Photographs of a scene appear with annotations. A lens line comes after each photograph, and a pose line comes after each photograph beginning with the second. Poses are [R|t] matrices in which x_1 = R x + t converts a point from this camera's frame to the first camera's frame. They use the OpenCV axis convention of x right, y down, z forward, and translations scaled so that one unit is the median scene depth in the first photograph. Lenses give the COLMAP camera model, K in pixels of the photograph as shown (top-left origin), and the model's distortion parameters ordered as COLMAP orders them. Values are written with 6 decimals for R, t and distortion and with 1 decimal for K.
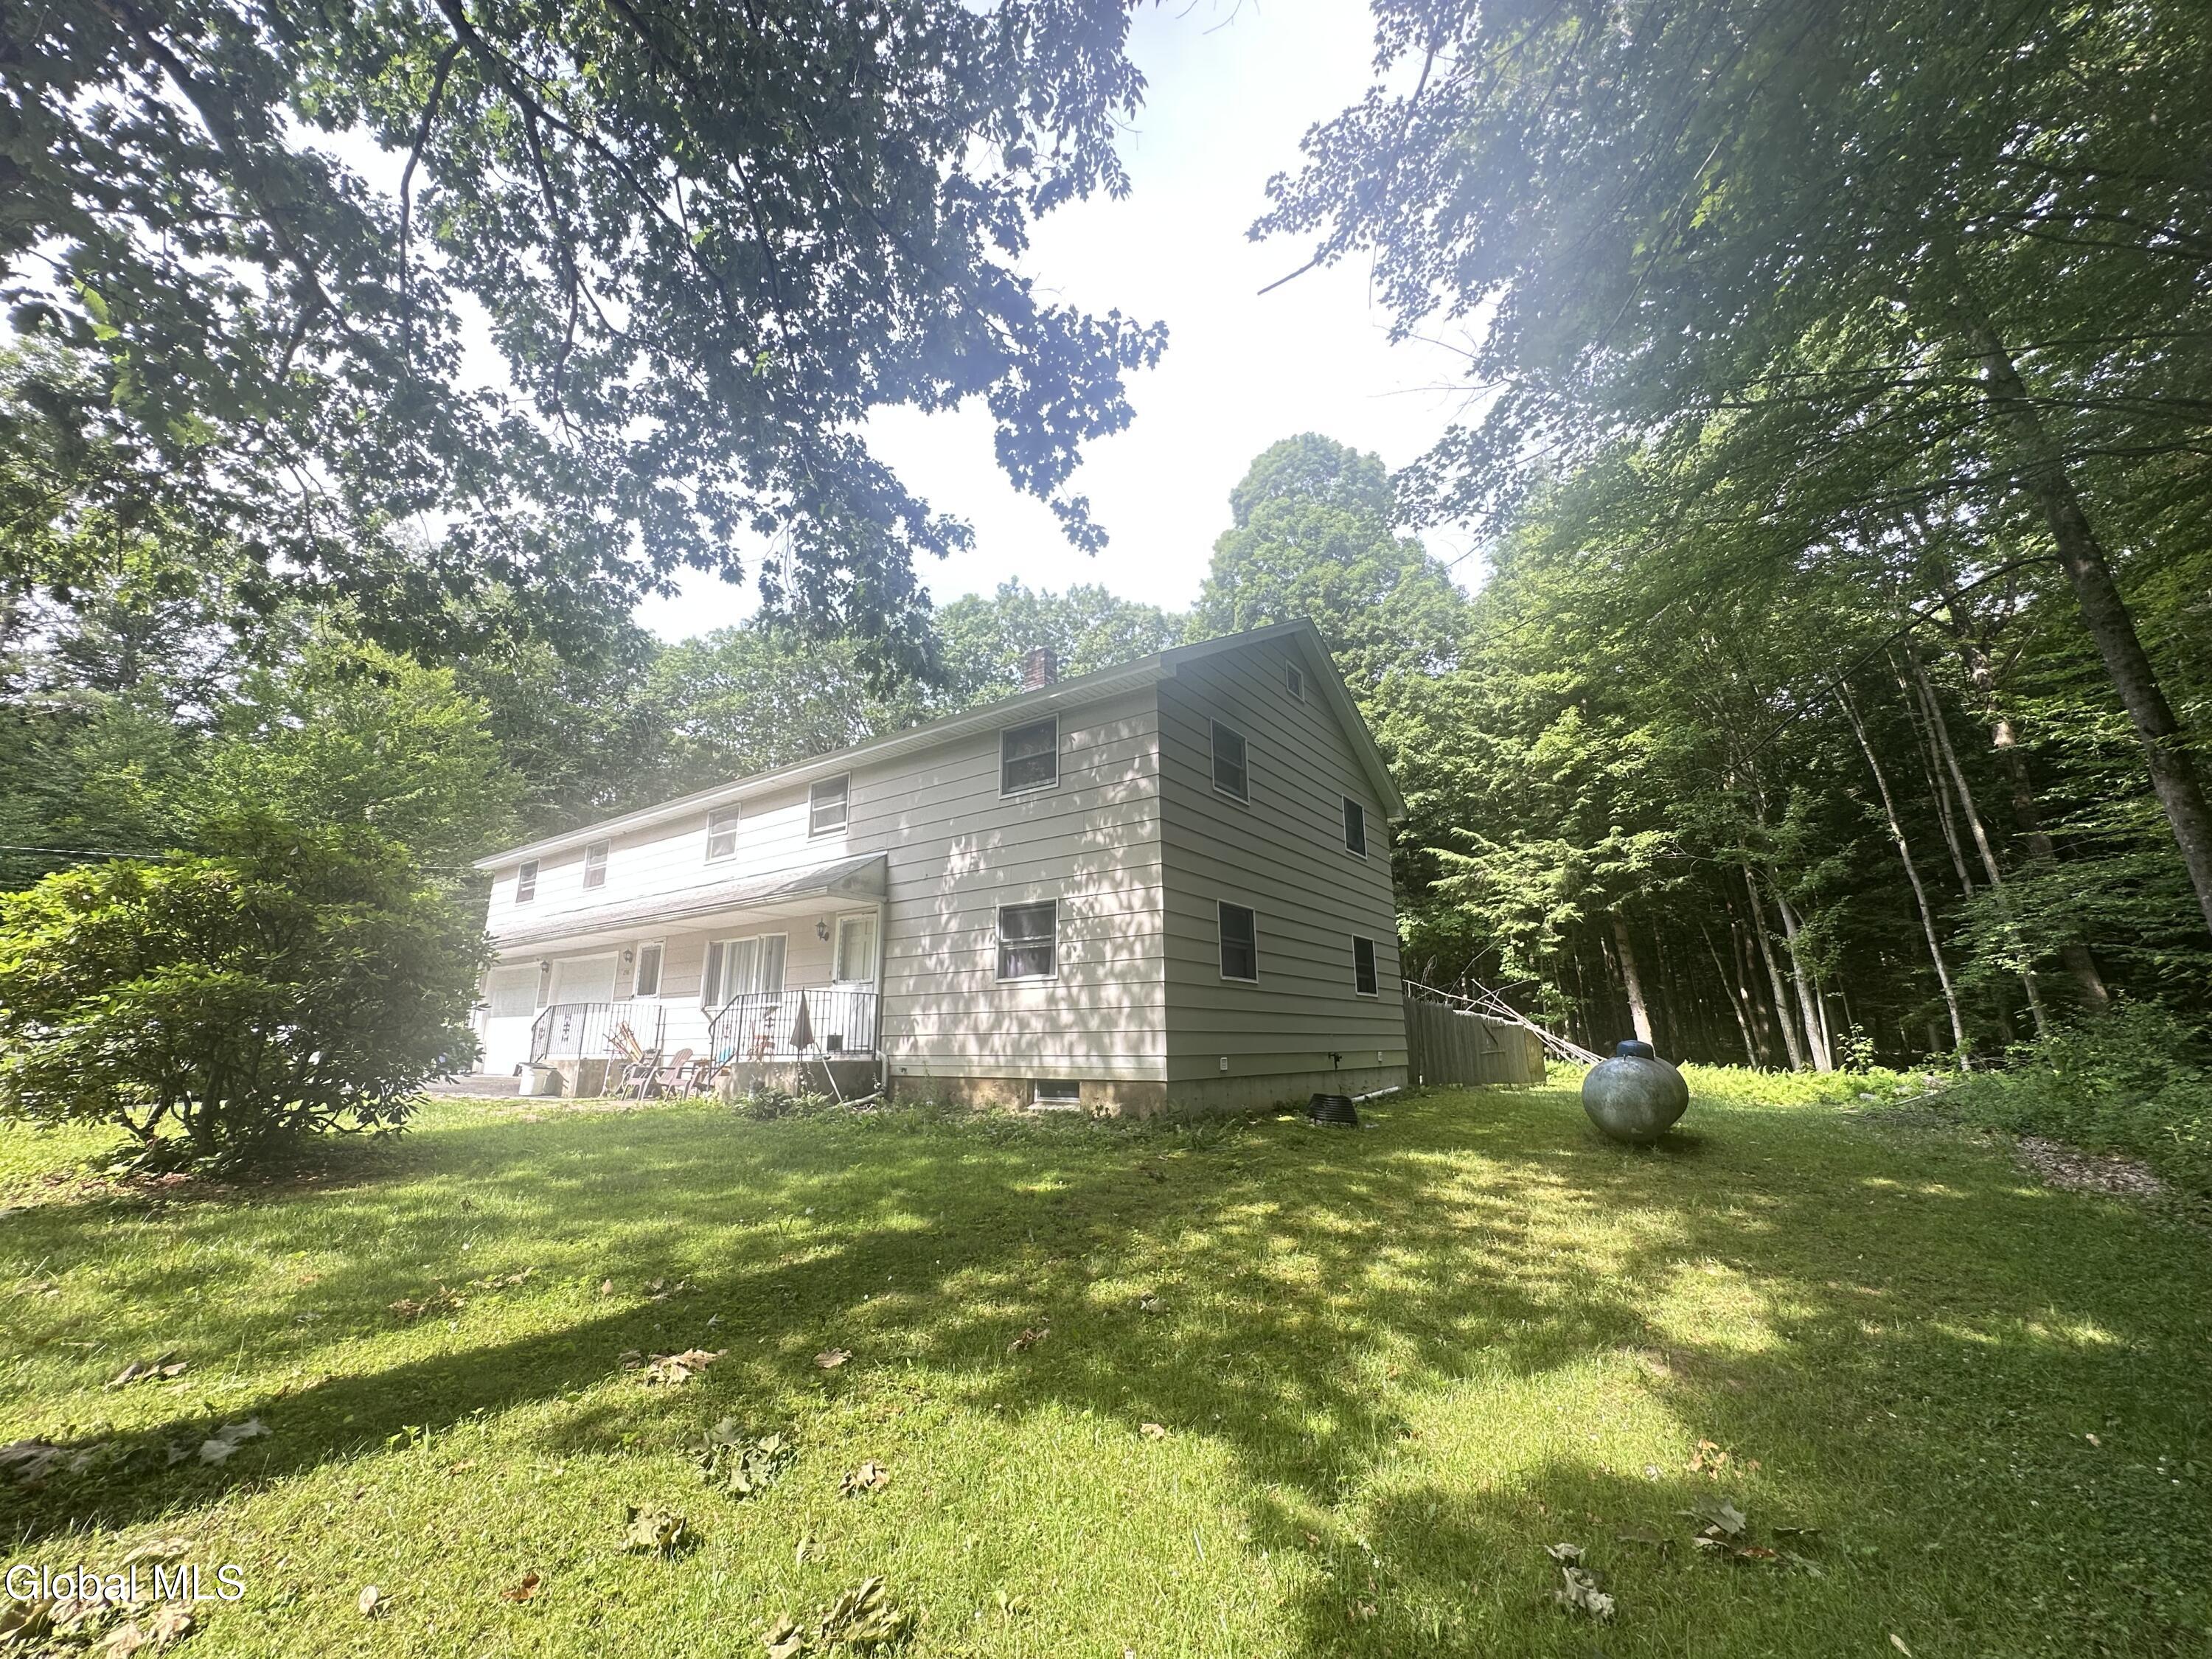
lens RADIAL K [[883.5, 0, 1106.9], [0, 883.5, 832.5], [0, 0, 1]] dist [-0.002429, 0.000232]
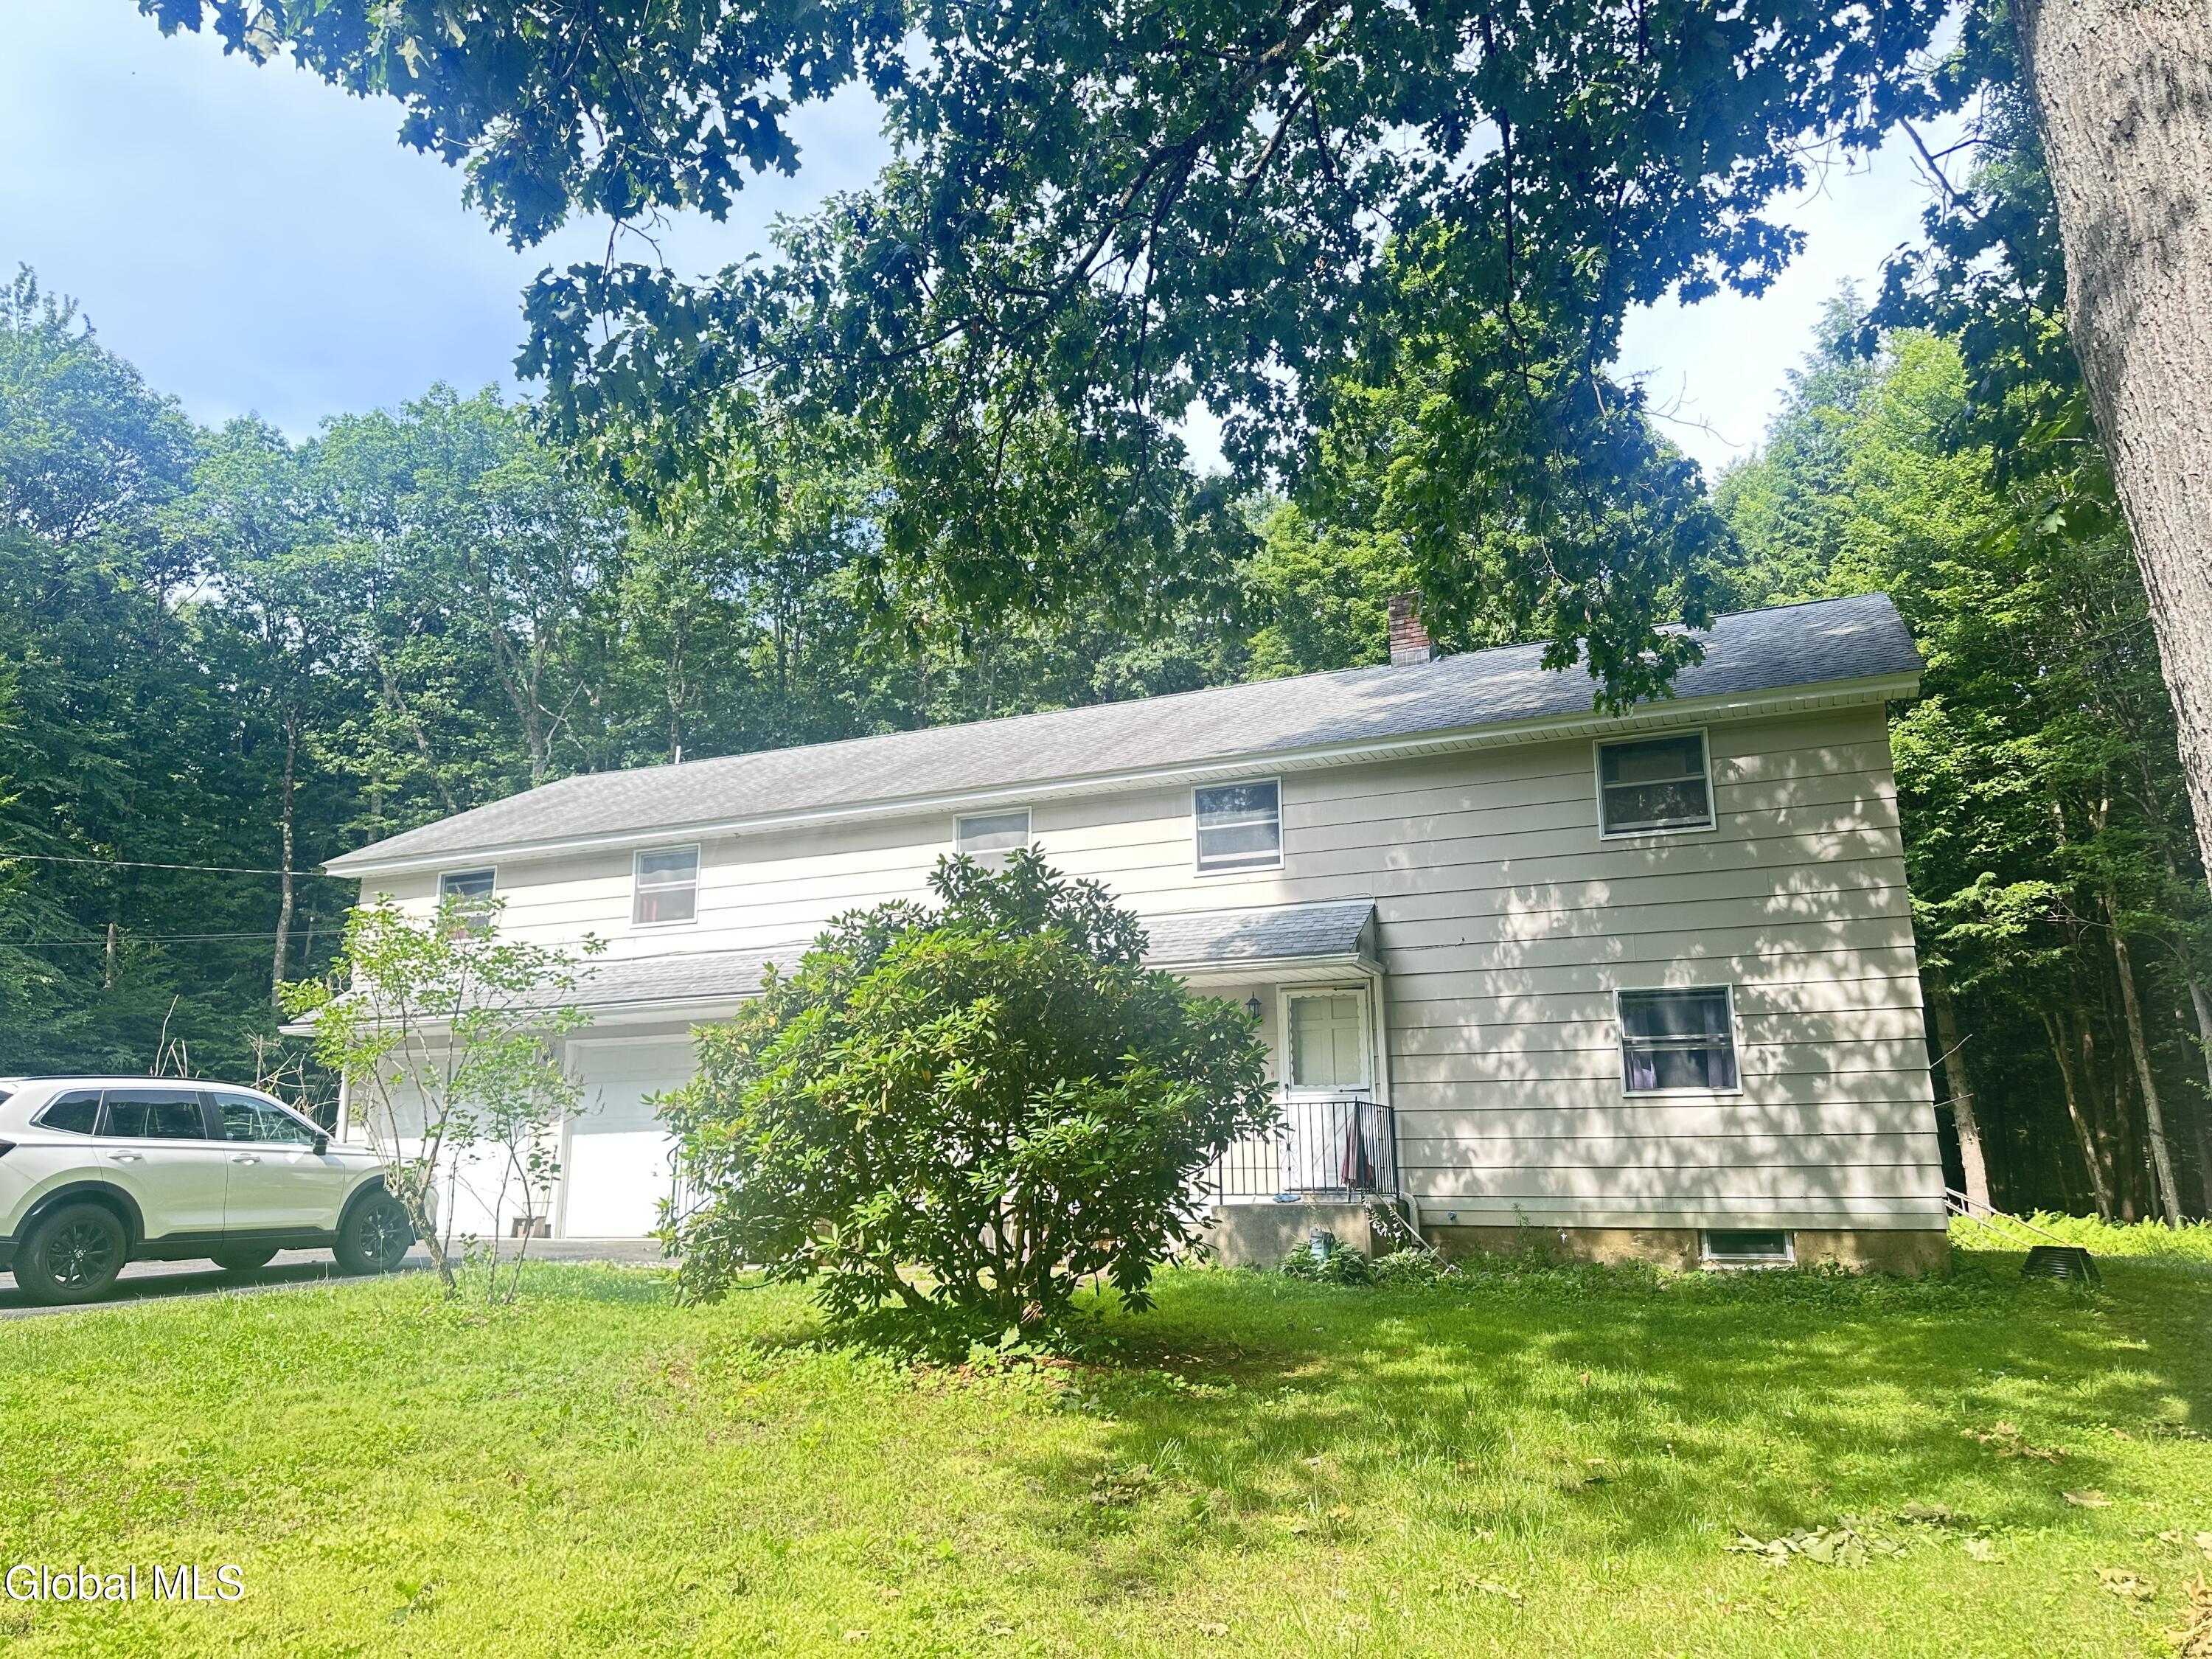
lens RADIAL K [[1554.1, 0, 1102.5], [0, 1554.1, 839.4], [0, 0, 1]] dist [0.004708, -0.006450]
pose [[0.981039, 0.045263, 0.188449, -0.754506], [-0.048594, 0.998733, 0.013090, -0.033913], [-0.187617, -0.022000, 0.981996, -0.157916]]
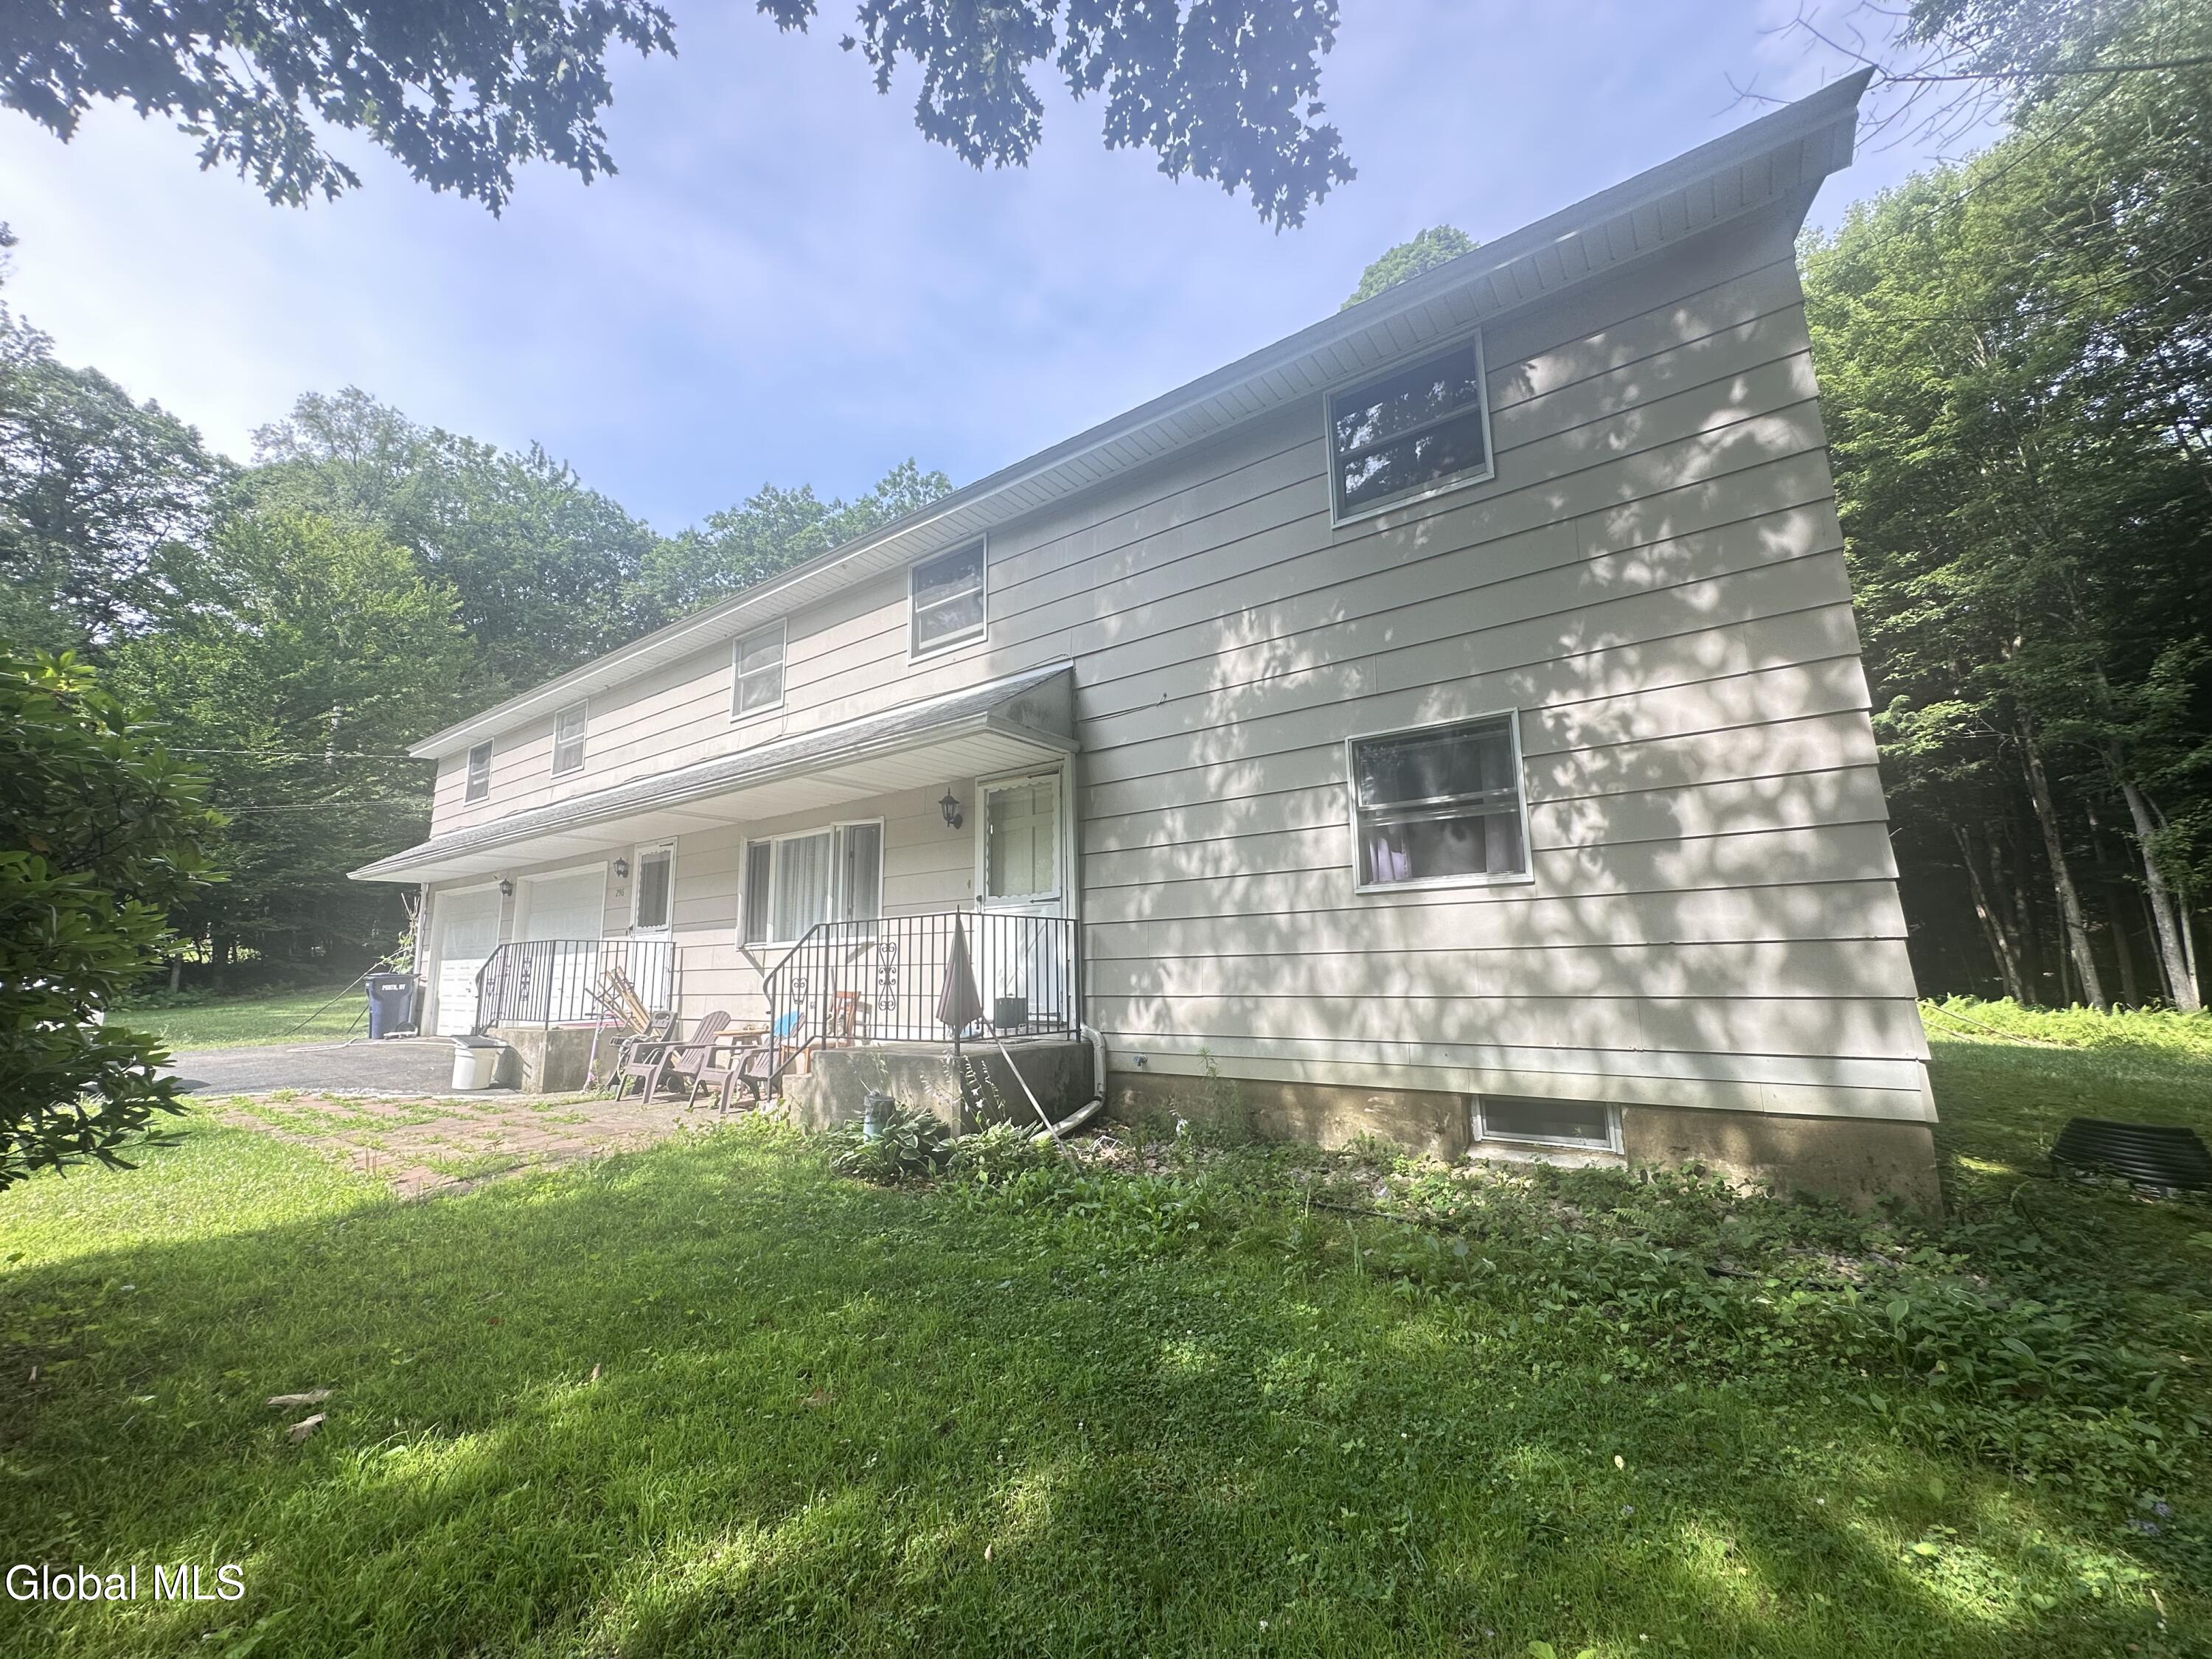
lens RADIAL K [[883.5, 0, 1101.5], [0, 883.5, 829.3], [0, 0, 1]] dist [-0.002429, 0.000232]
pose [[0.999898, -0.010307, -0.009926, -0.249631], [0.011060, 0.996809, 0.079051, 0.089421], [0.009080, -0.079153, 0.996821, 0.491919]]
